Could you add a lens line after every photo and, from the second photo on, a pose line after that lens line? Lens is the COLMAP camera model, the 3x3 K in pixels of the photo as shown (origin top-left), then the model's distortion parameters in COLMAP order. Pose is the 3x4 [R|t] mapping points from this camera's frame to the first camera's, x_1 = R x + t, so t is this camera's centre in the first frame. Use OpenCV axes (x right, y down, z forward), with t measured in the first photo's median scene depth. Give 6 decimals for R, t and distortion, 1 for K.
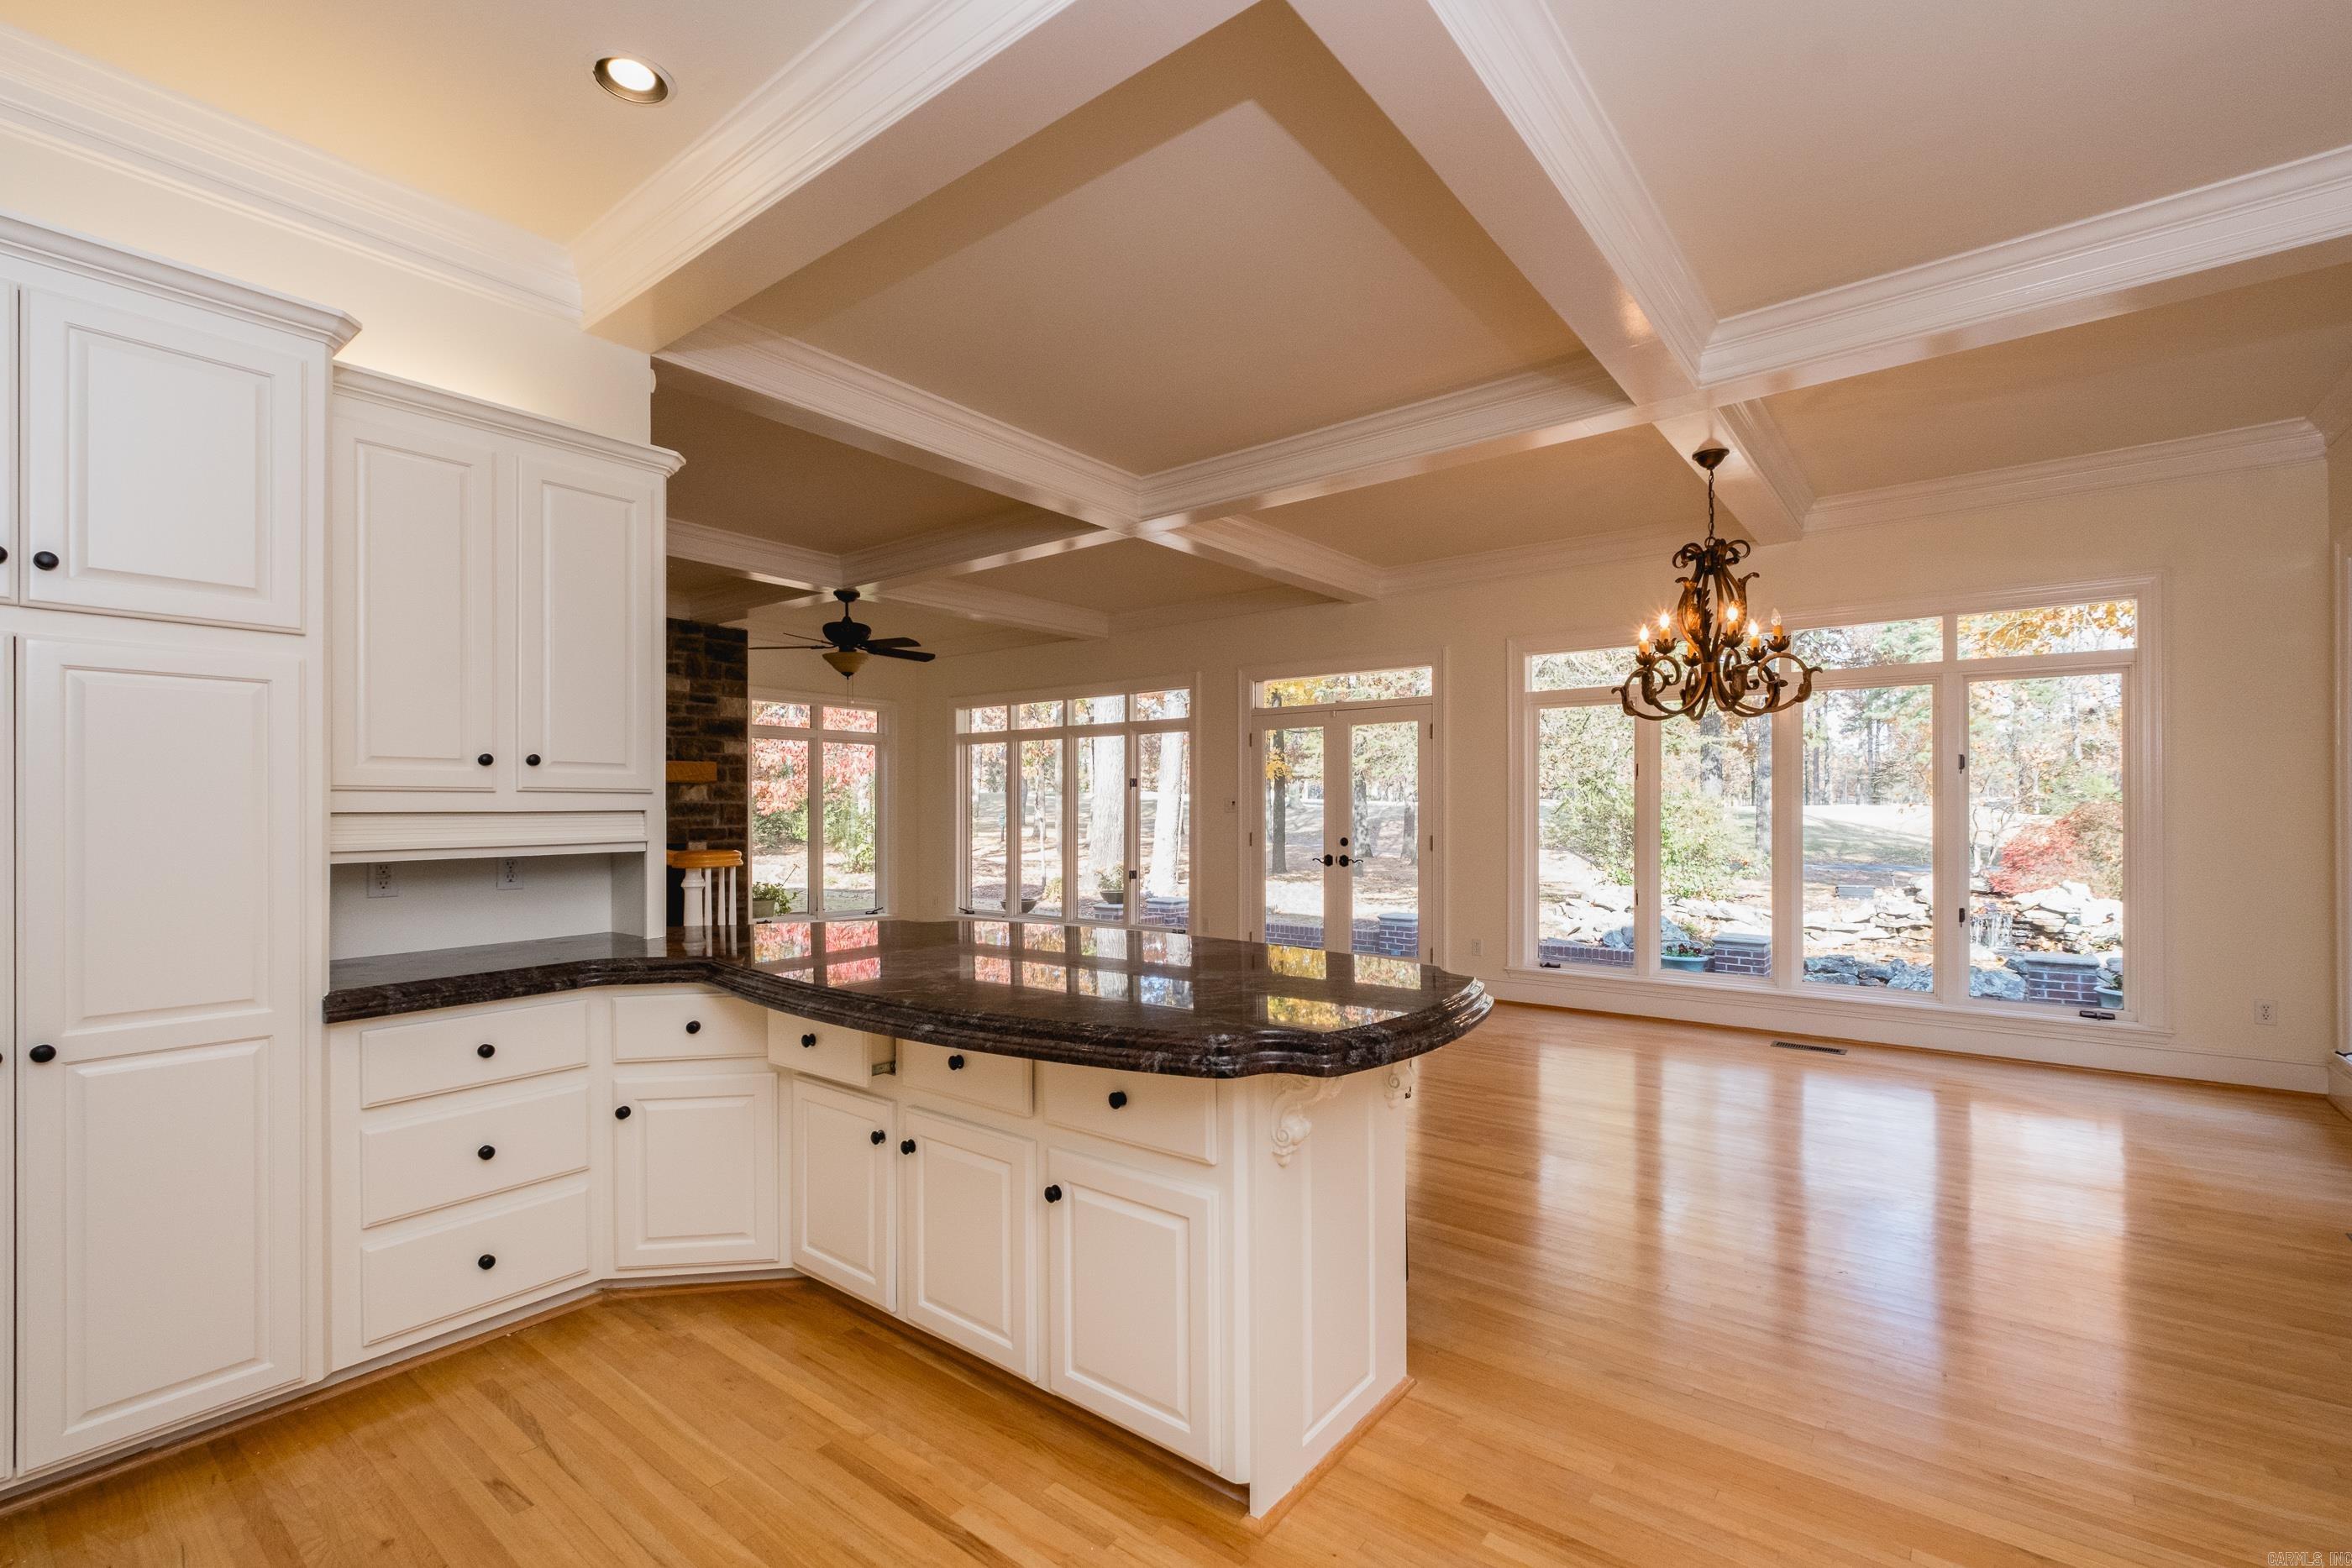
lens RADIAL K [[1049.0, 0, 1181.6], [0, 1049.0, 809.9], [0, 0, 1]] dist [0.000275, -0.000070]
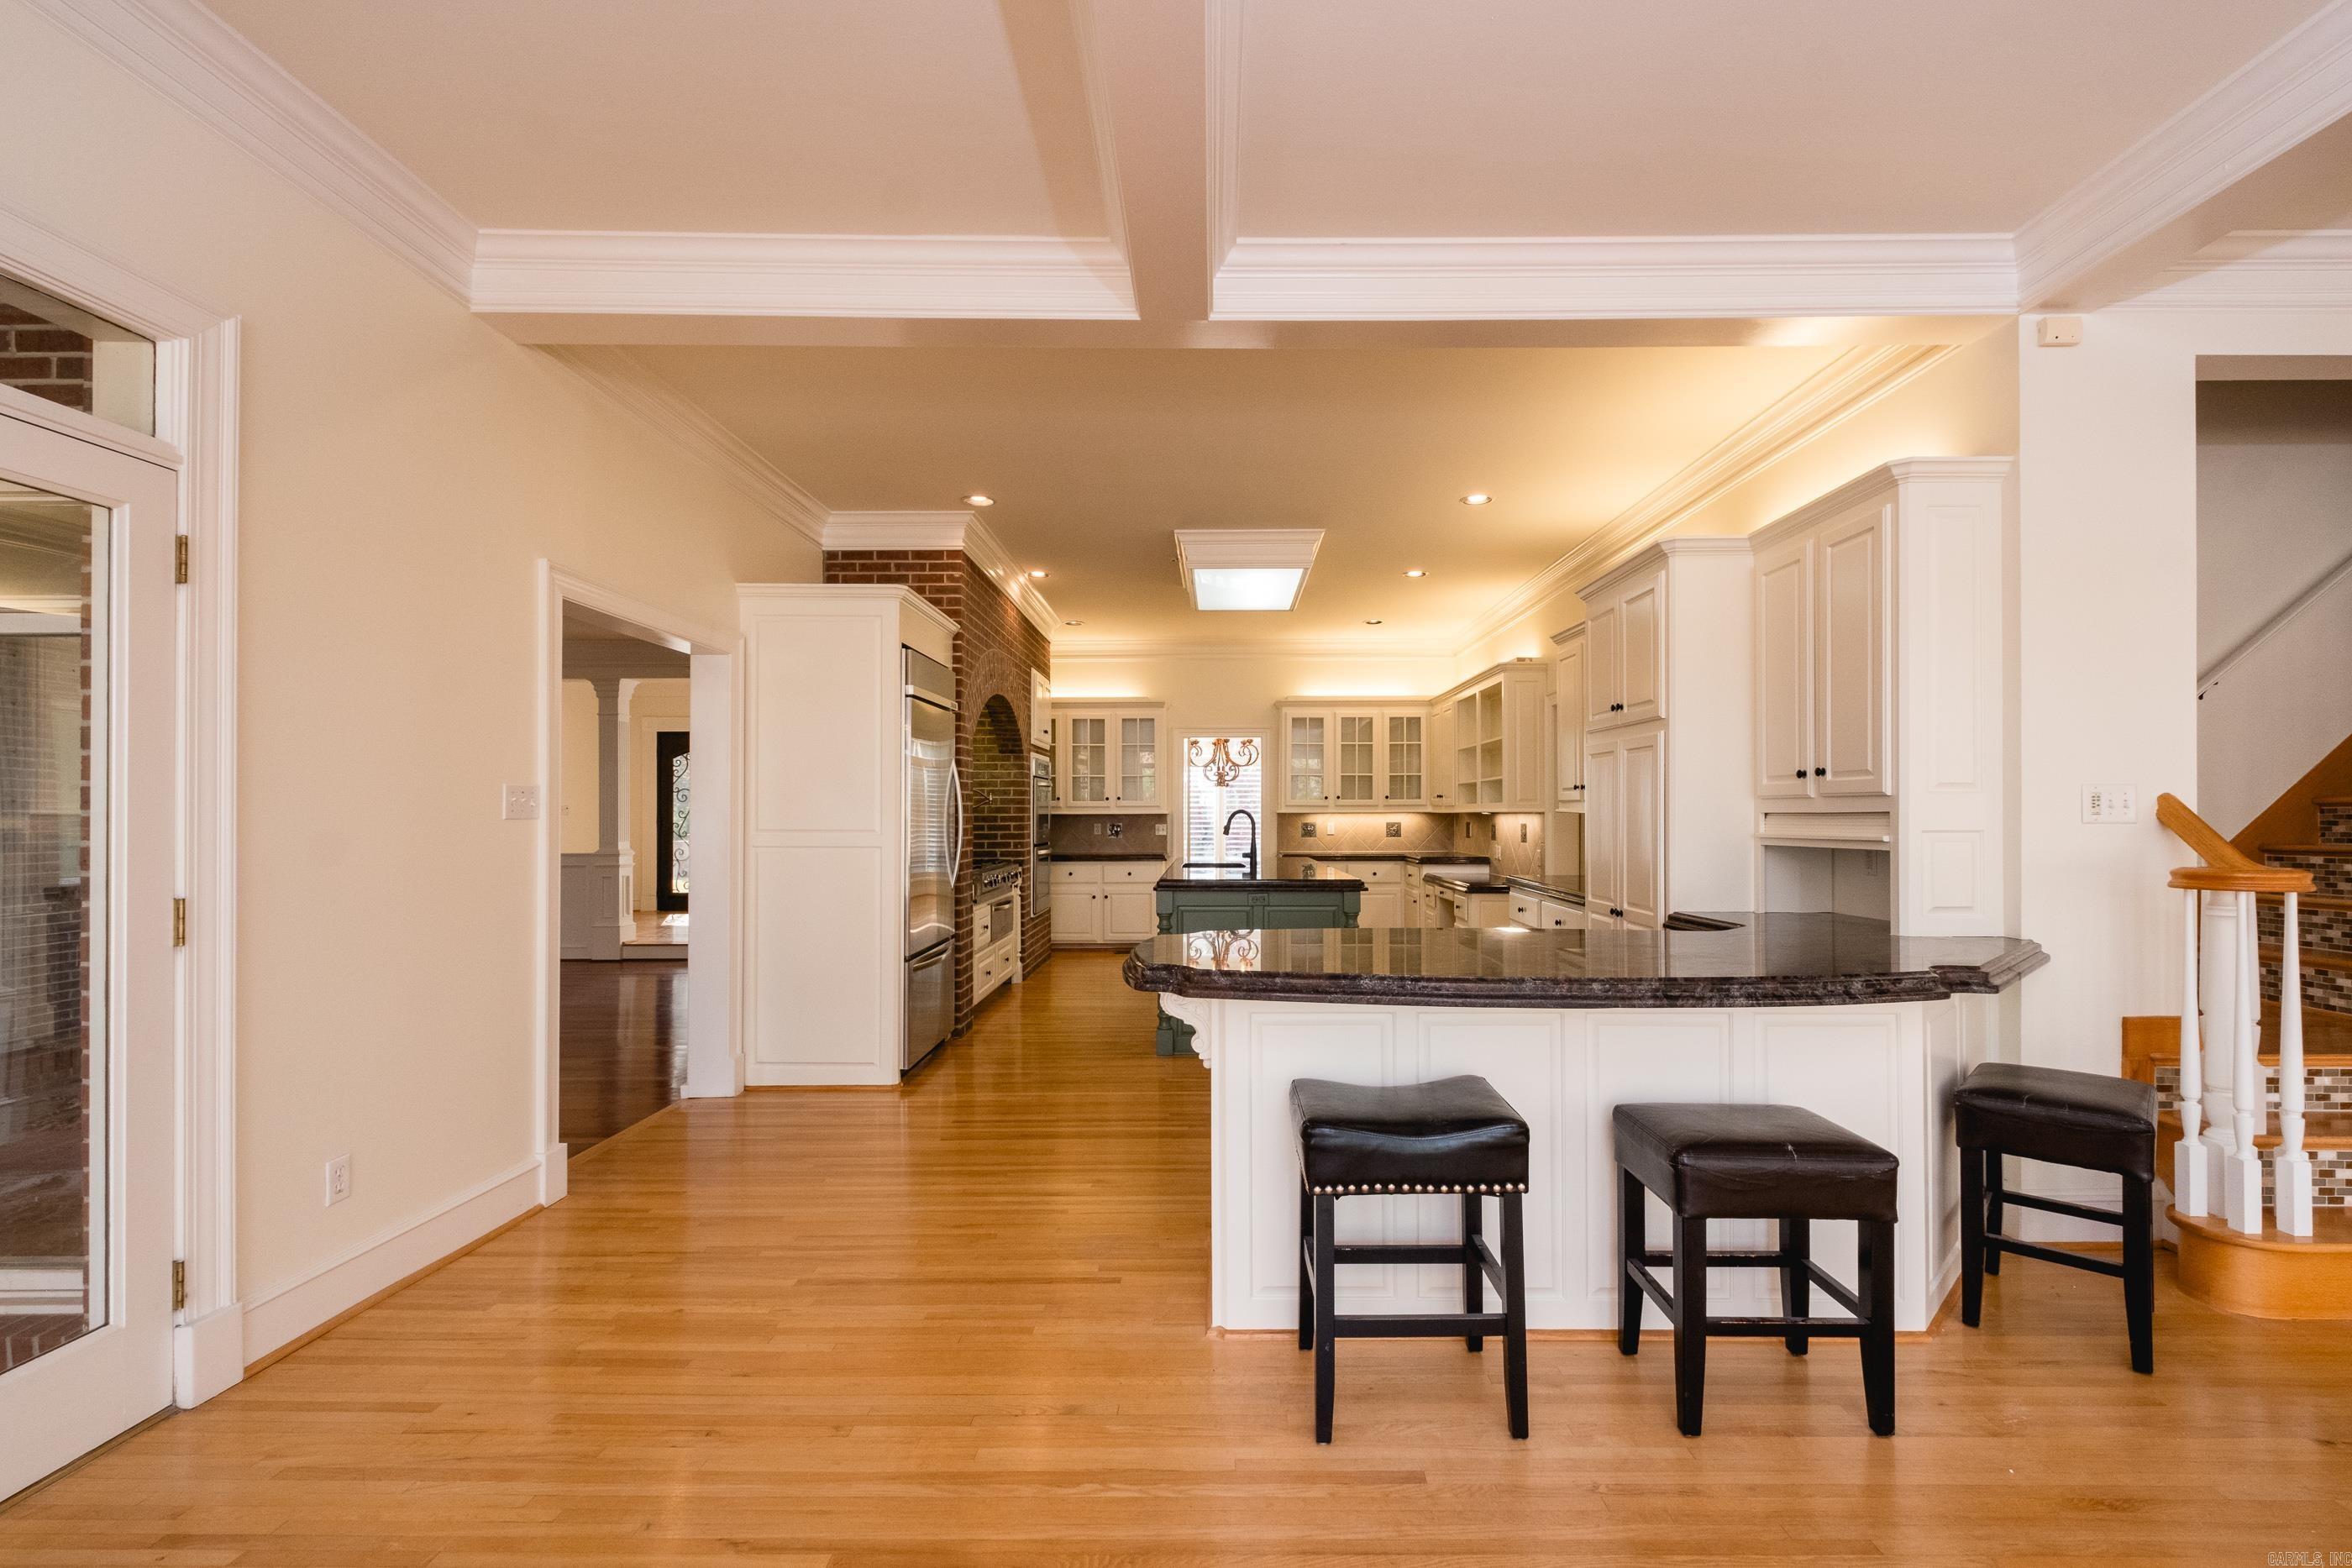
lens RADIAL K [[1008.3, 0, 1175.5], [0, 1008.3, 809.6], [0, 0, 1]] dist [-0.001005, -0.000420]
pose [[-0.808093, 0.001847, -0.589052, 0.261109], [0.003692, 0.999991, -0.001929, -0.000852], [0.589043, -0.003733, -0.808093, 0.543070]]
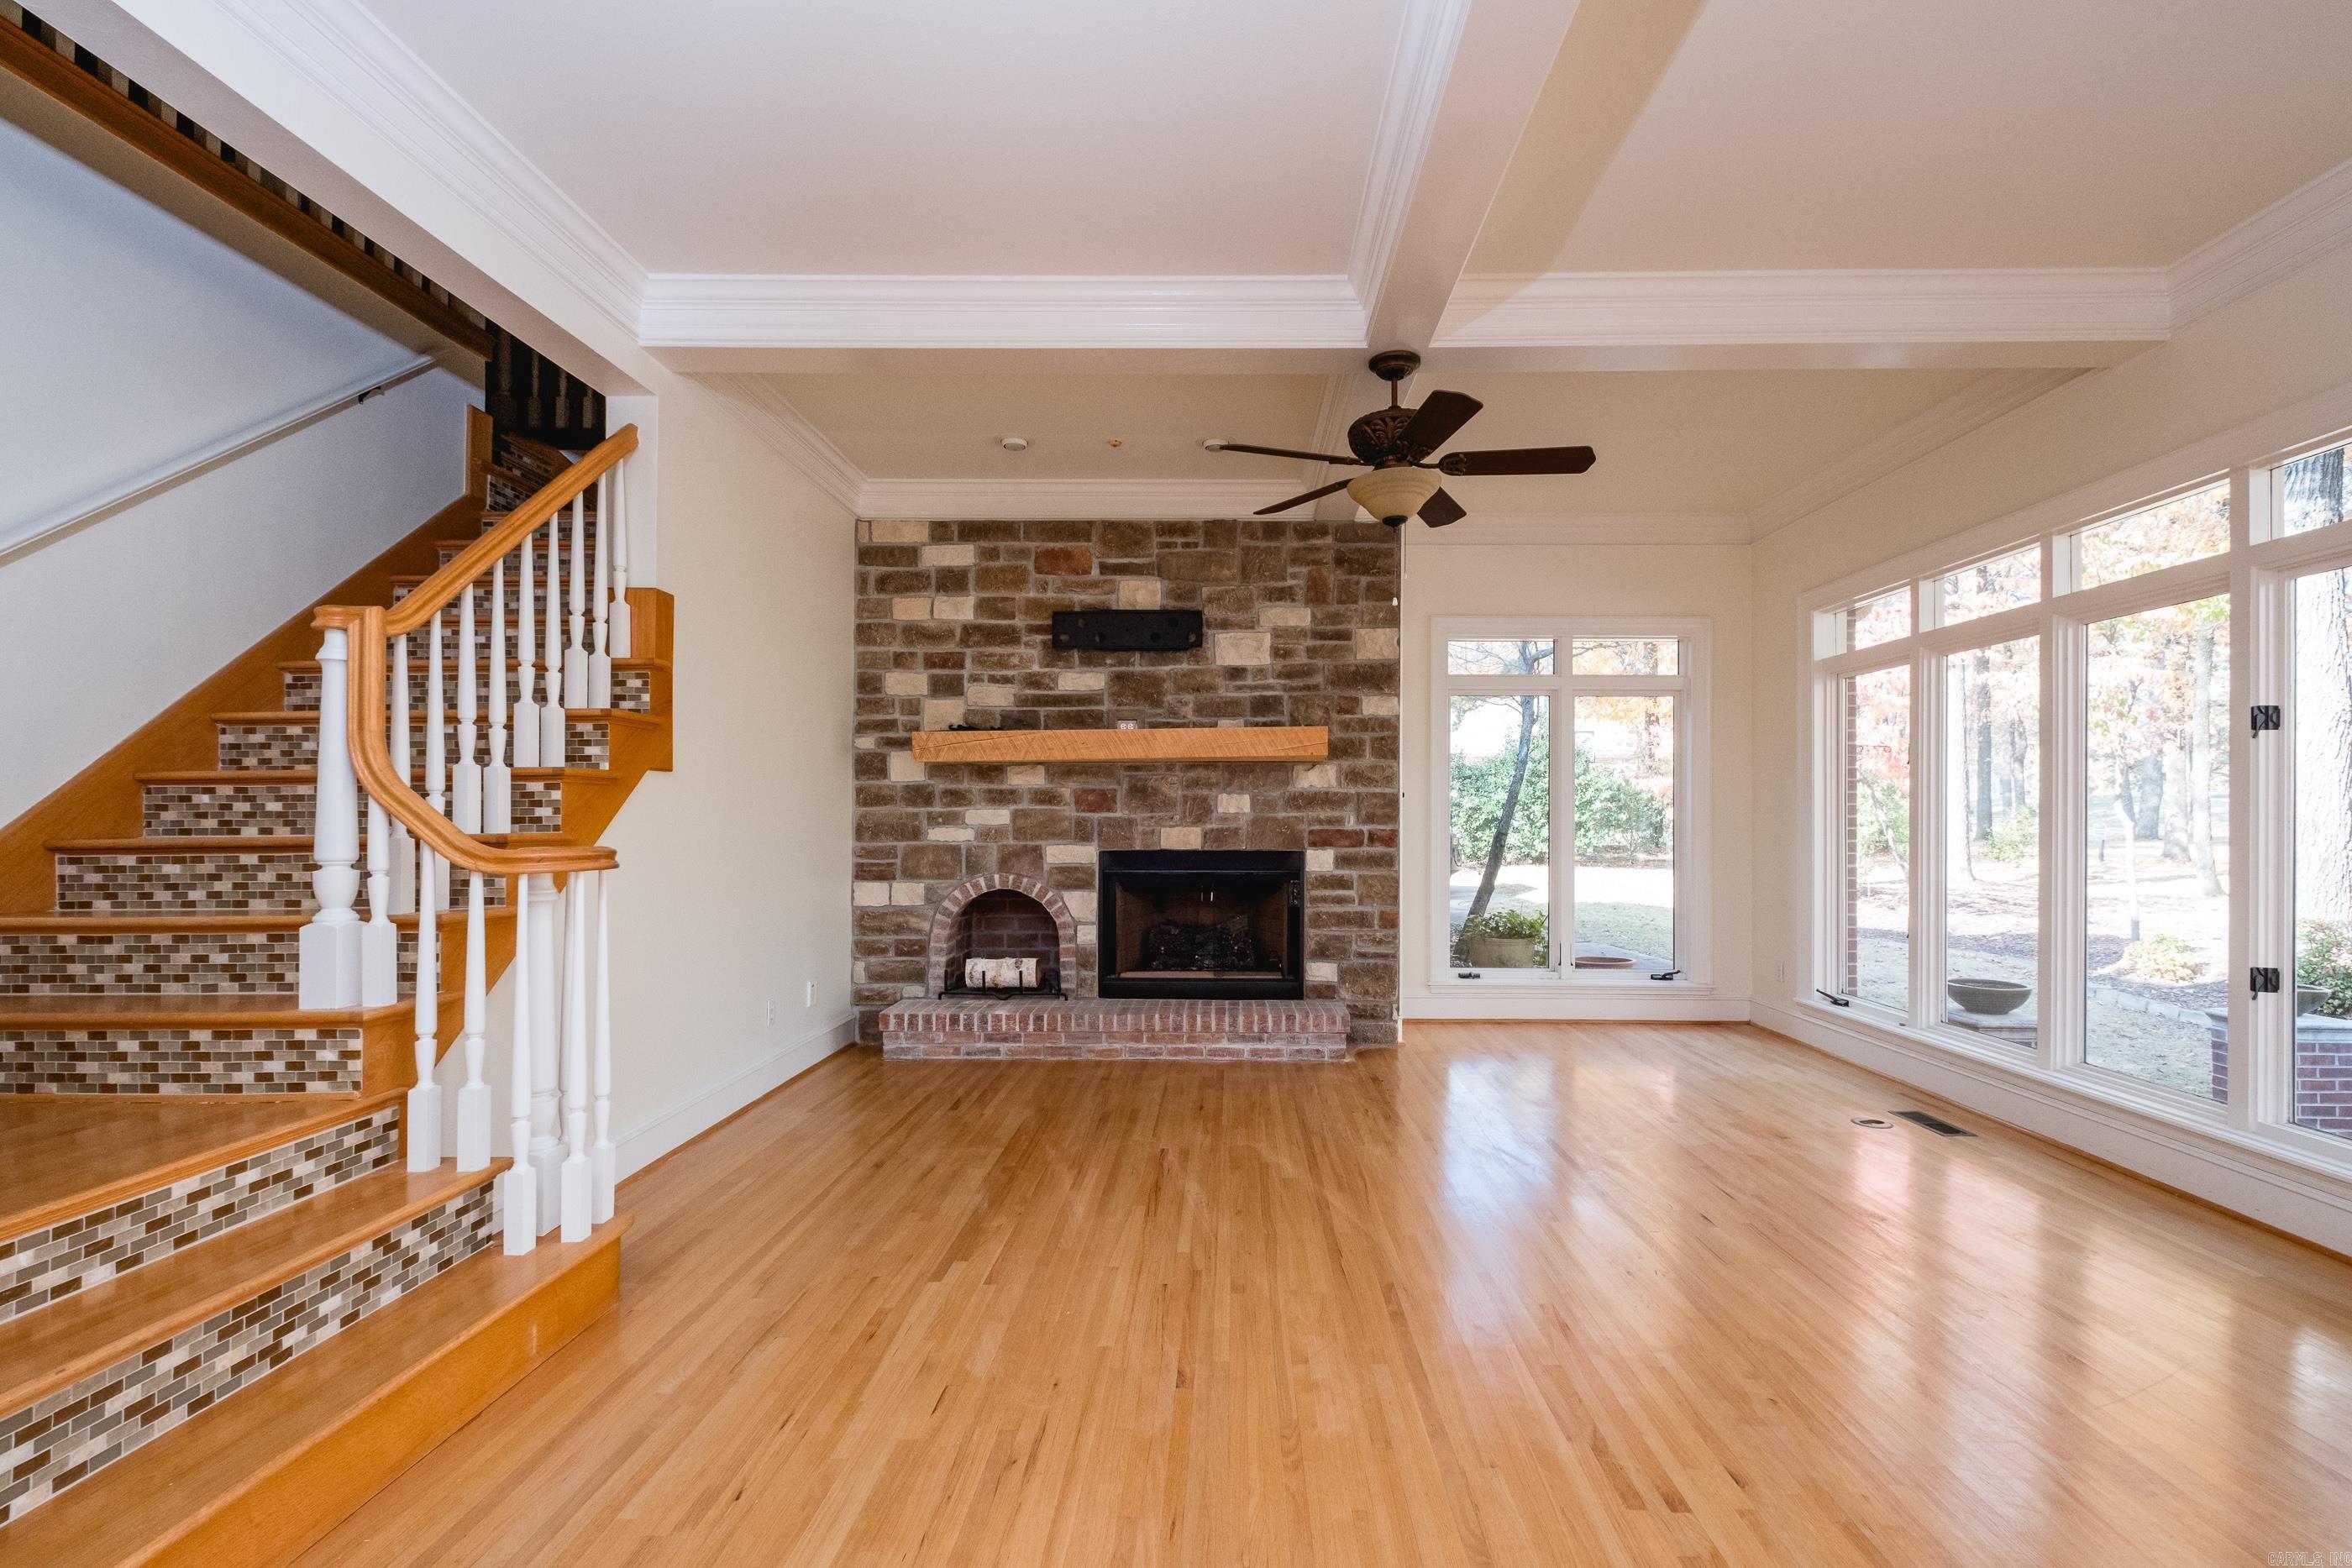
lens RADIAL K [[1025.1, 0, 1257.9], [0, 1025.1, 784.4], [0, 0, 1]] dist [-0.000003, -0.000495]
pose [[0.617344, -0.021547, -0.786398, 0.024314], [-0.003030, 0.999552, -0.029766, 0.008534], [0.786687, 0.020759, 0.617002, 0.559706]]
